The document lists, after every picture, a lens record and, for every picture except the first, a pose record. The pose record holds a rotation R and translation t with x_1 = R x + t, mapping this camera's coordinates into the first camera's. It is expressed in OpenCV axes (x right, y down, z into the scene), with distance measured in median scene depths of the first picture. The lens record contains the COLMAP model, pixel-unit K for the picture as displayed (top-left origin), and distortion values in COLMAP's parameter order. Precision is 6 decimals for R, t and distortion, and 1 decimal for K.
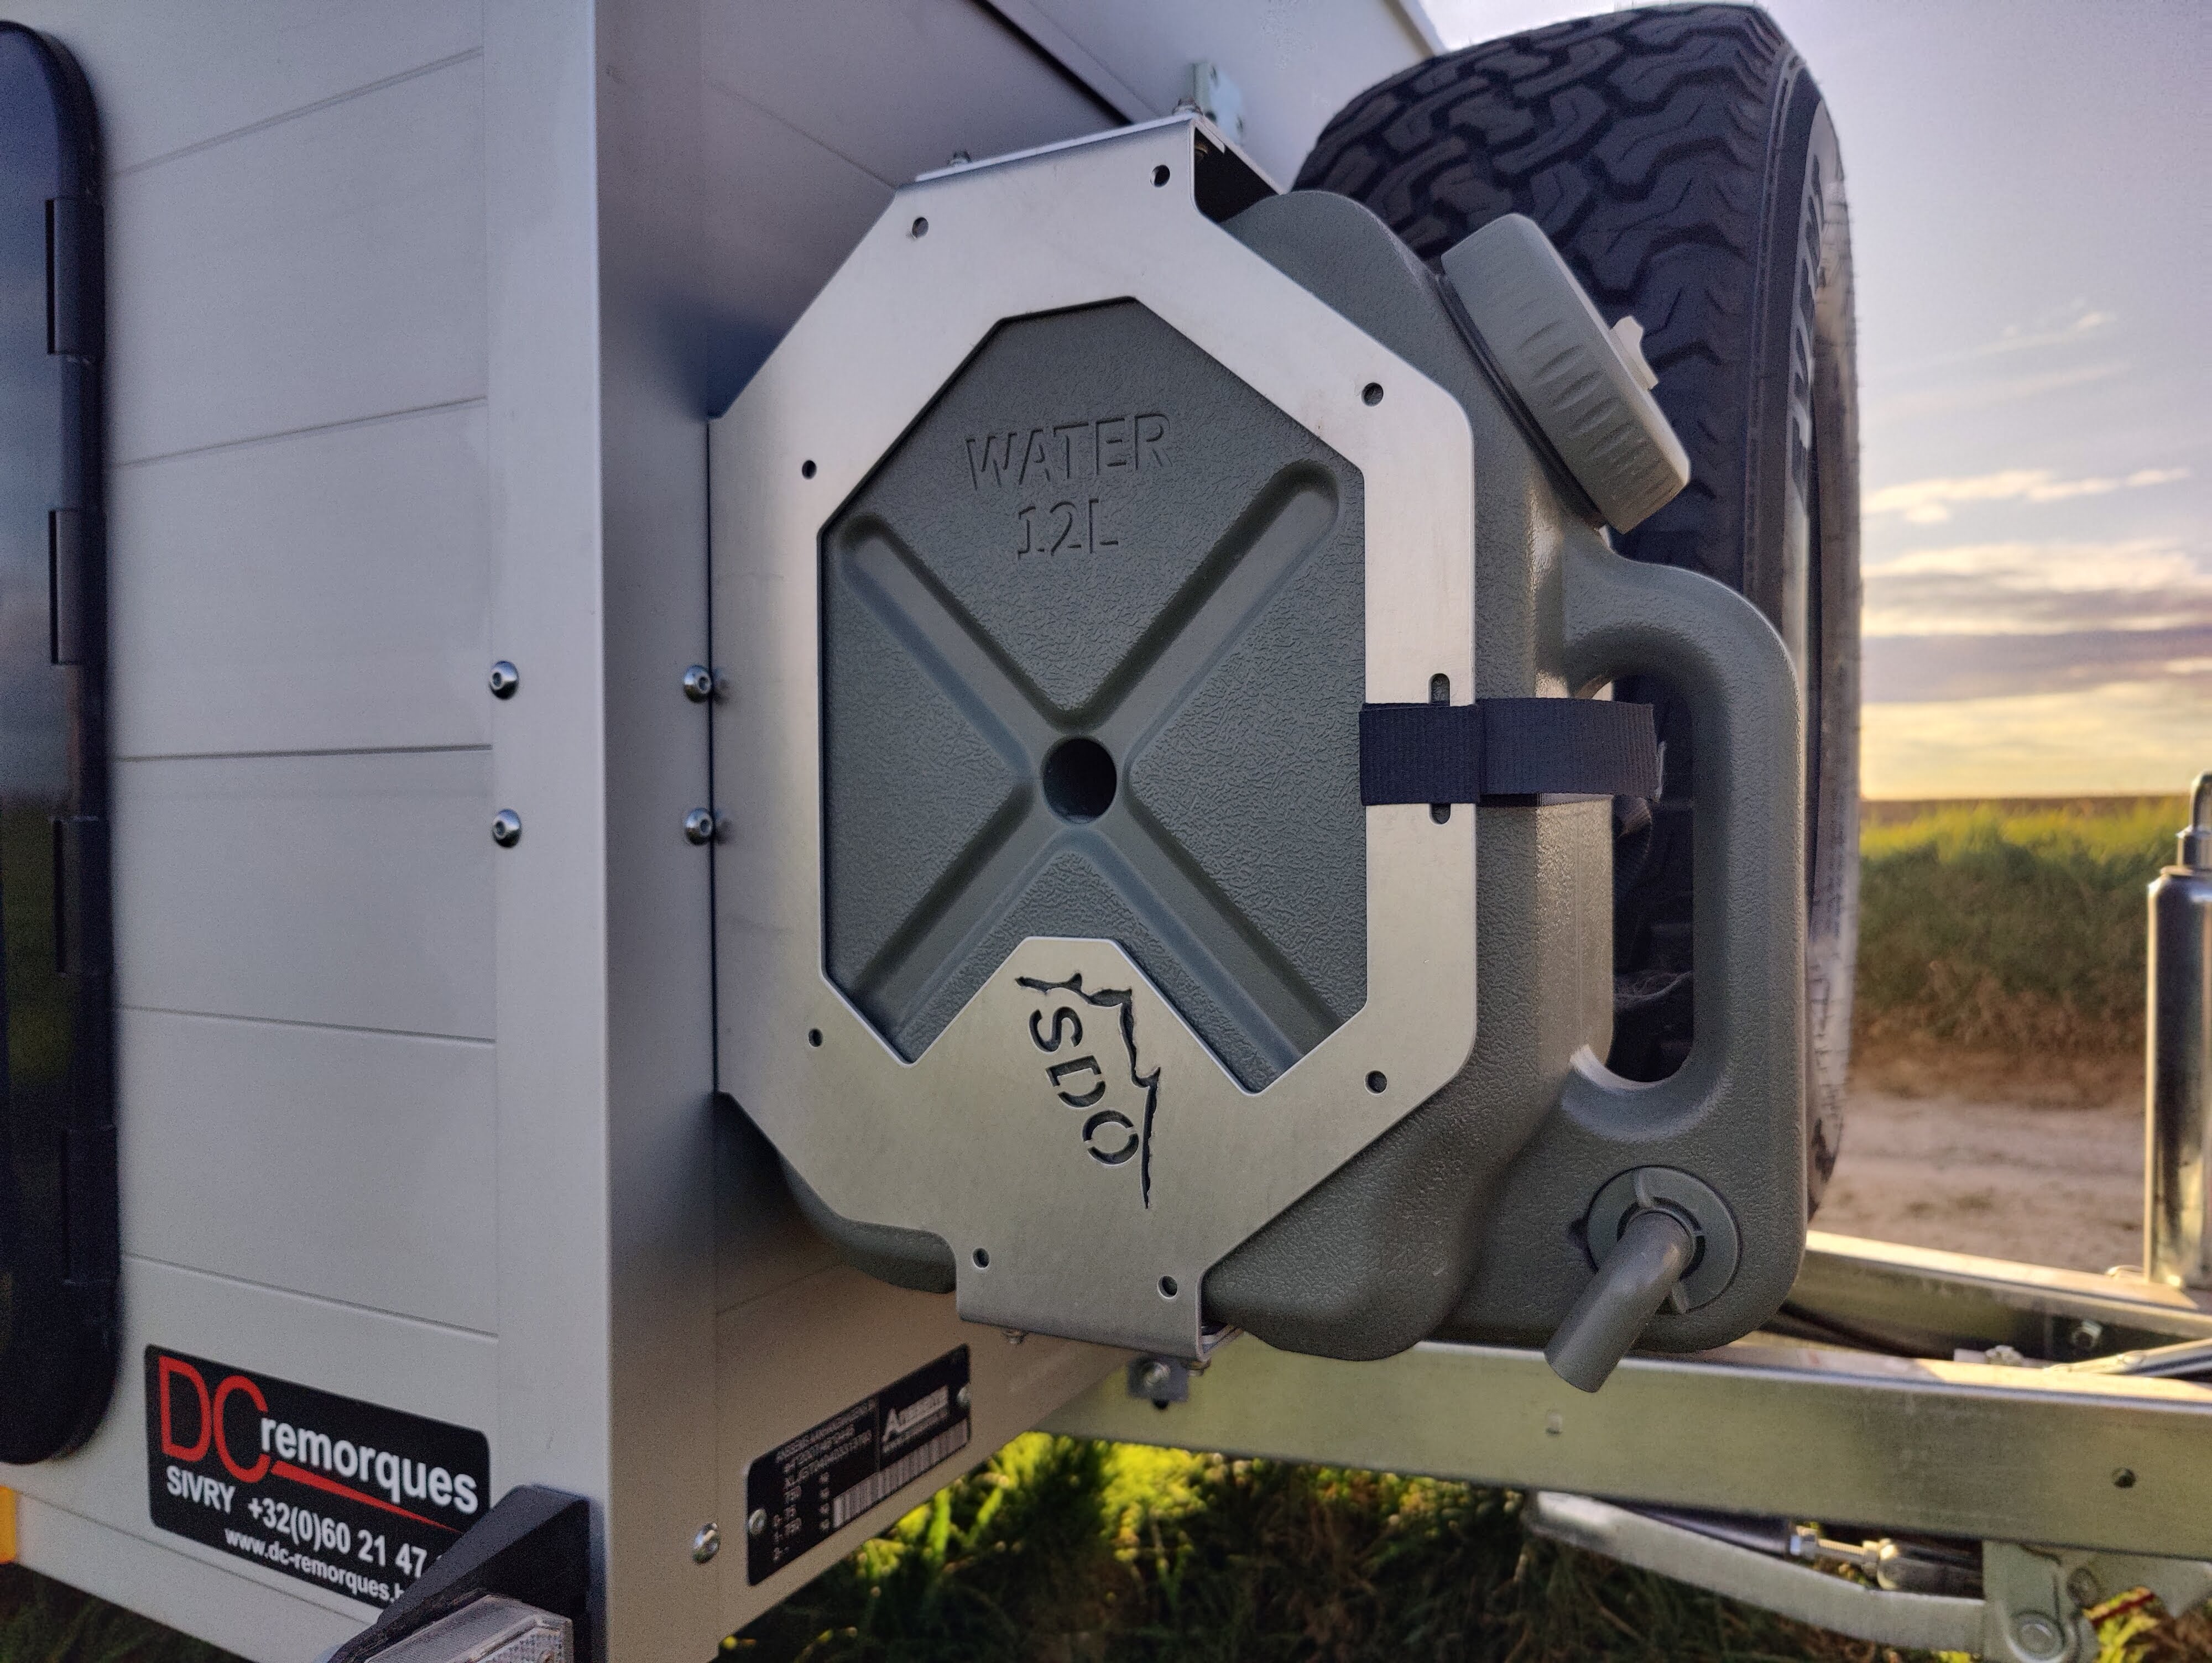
lens RADIAL K [[1544.0, 0, 1135.5], [0, 1544.0, 835.2], [0, 0, 1]] dist [0.006190, -0.025747]
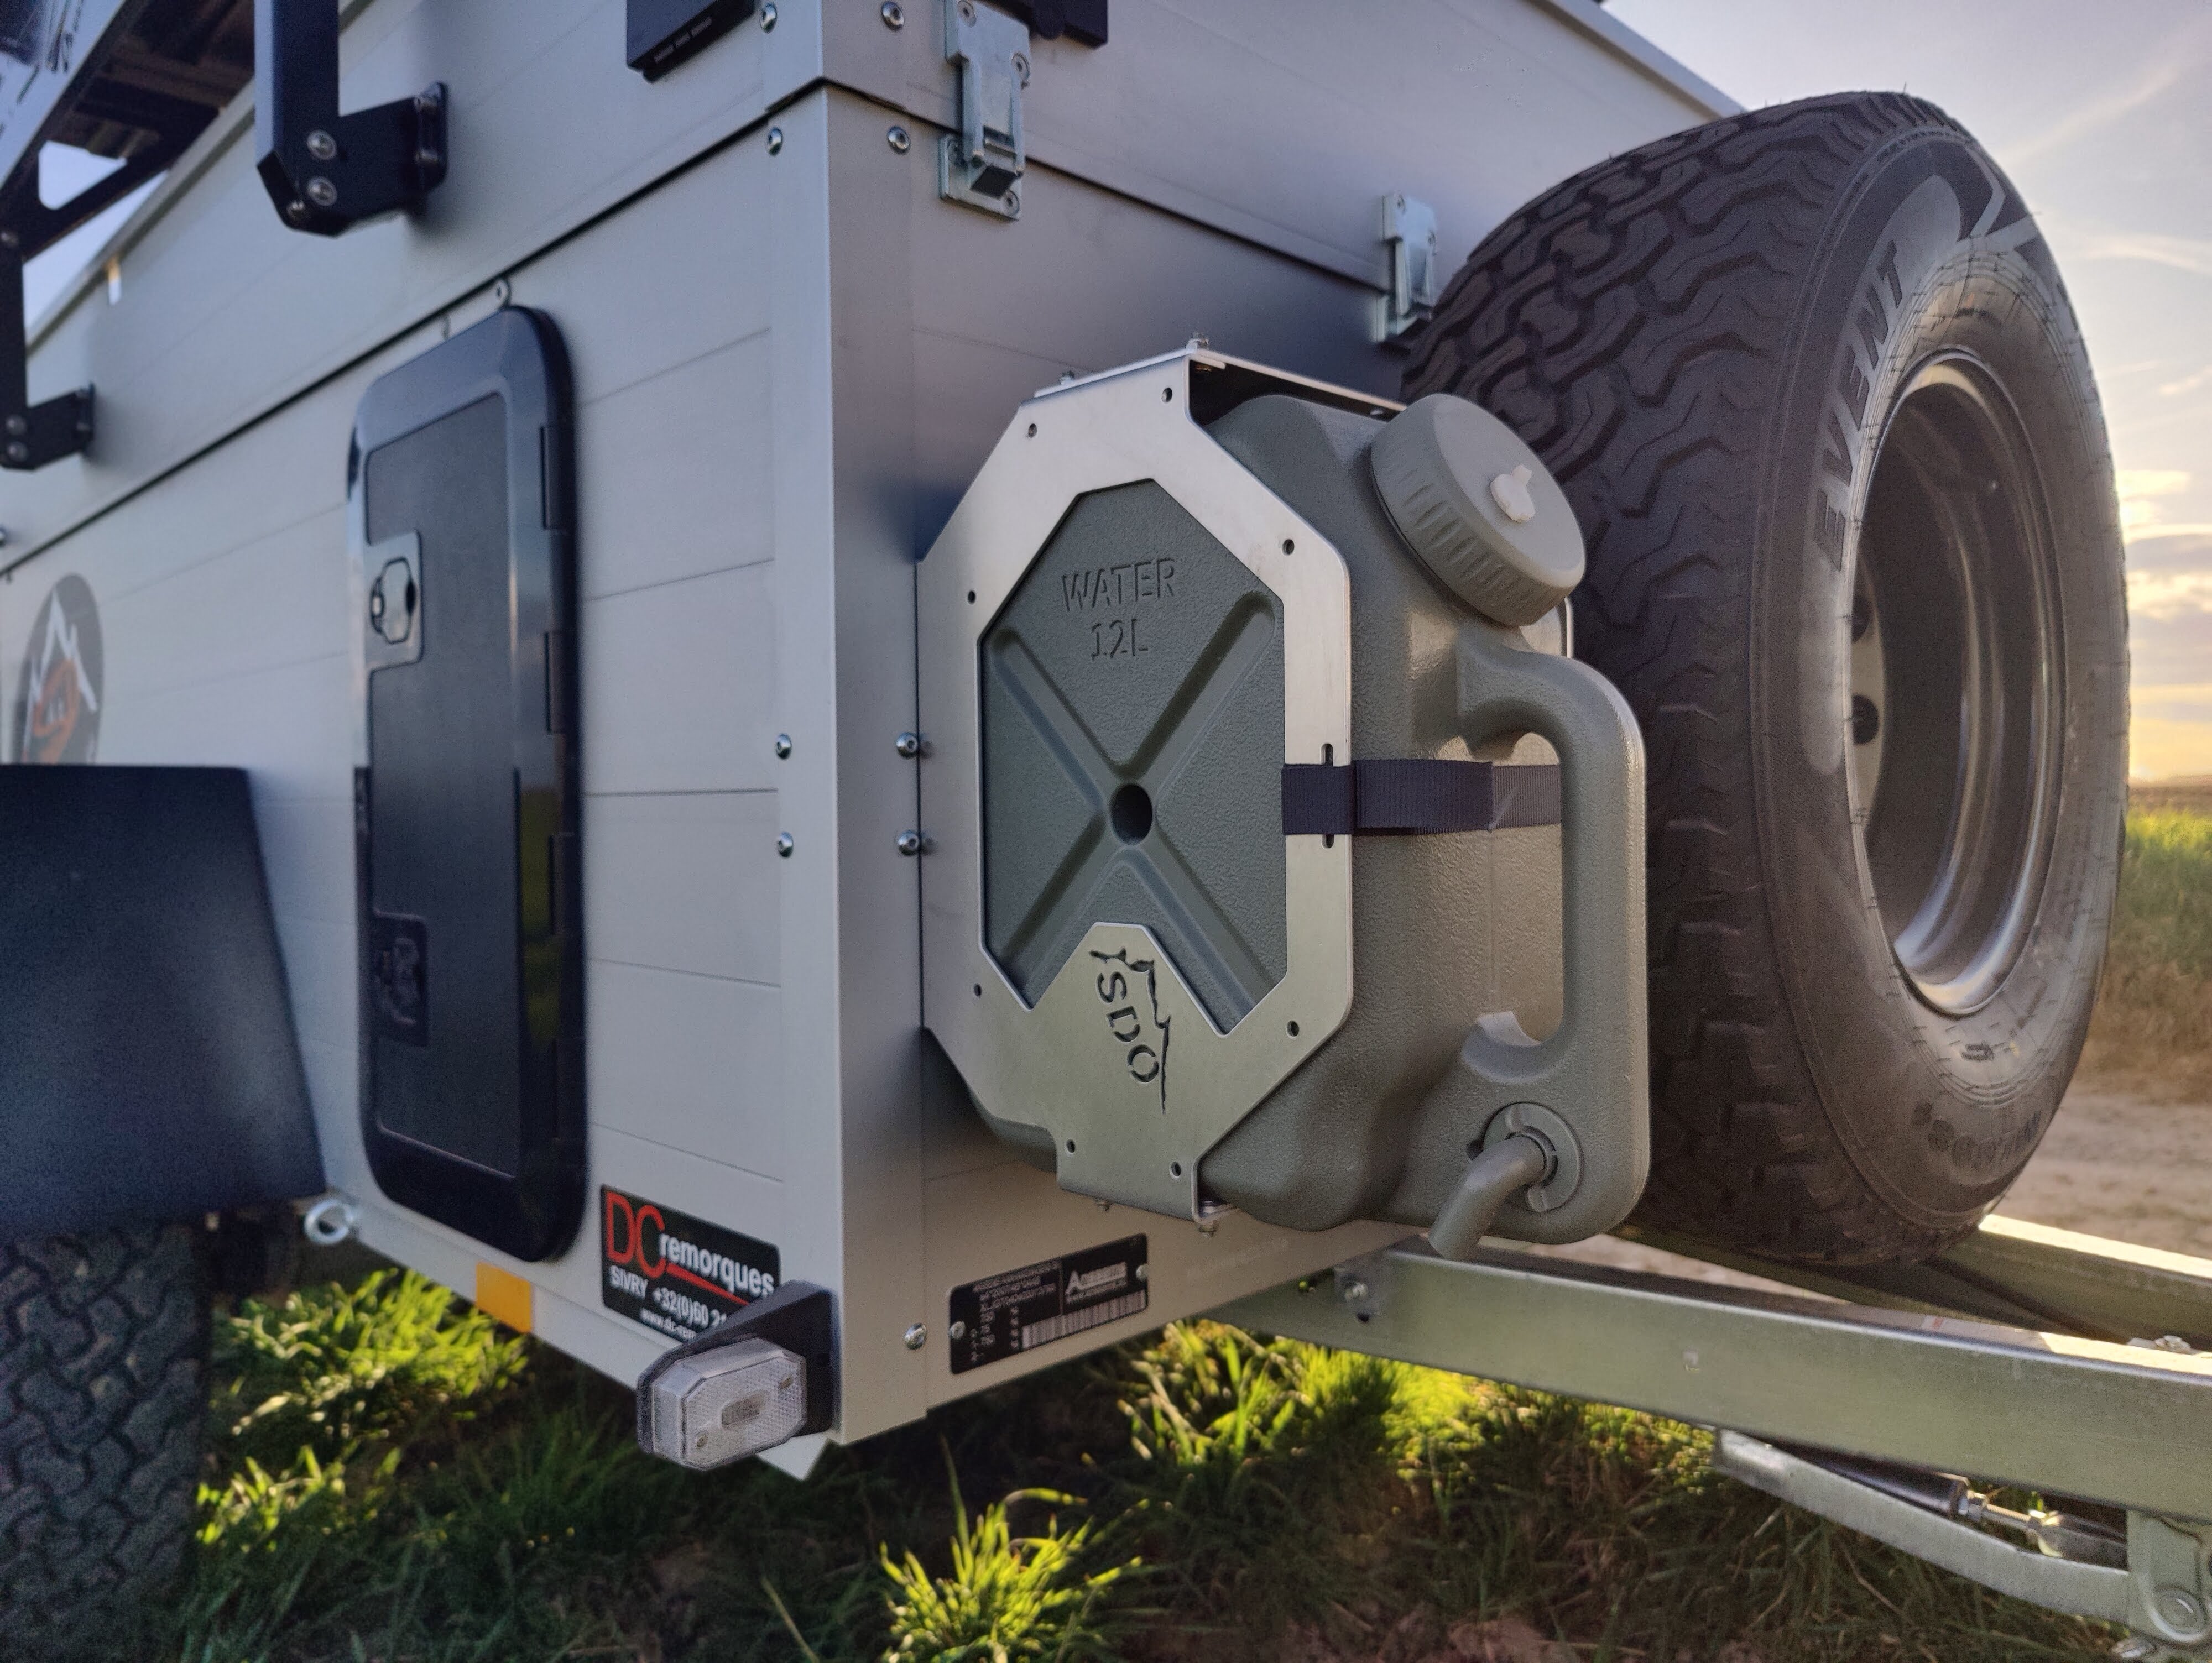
lens RADIAL K [[1467.4, 0, 1106.0], [0, 1467.4, 831.5], [0, 0, 1]] dist [-0.012197, -0.003799]
pose [[0.955938, 0.000051, -0.293569, 0.267392], [0.000597, 0.999998, 0.002117, -0.017447], [0.293568, -0.002199, 0.955936, -0.237338]]
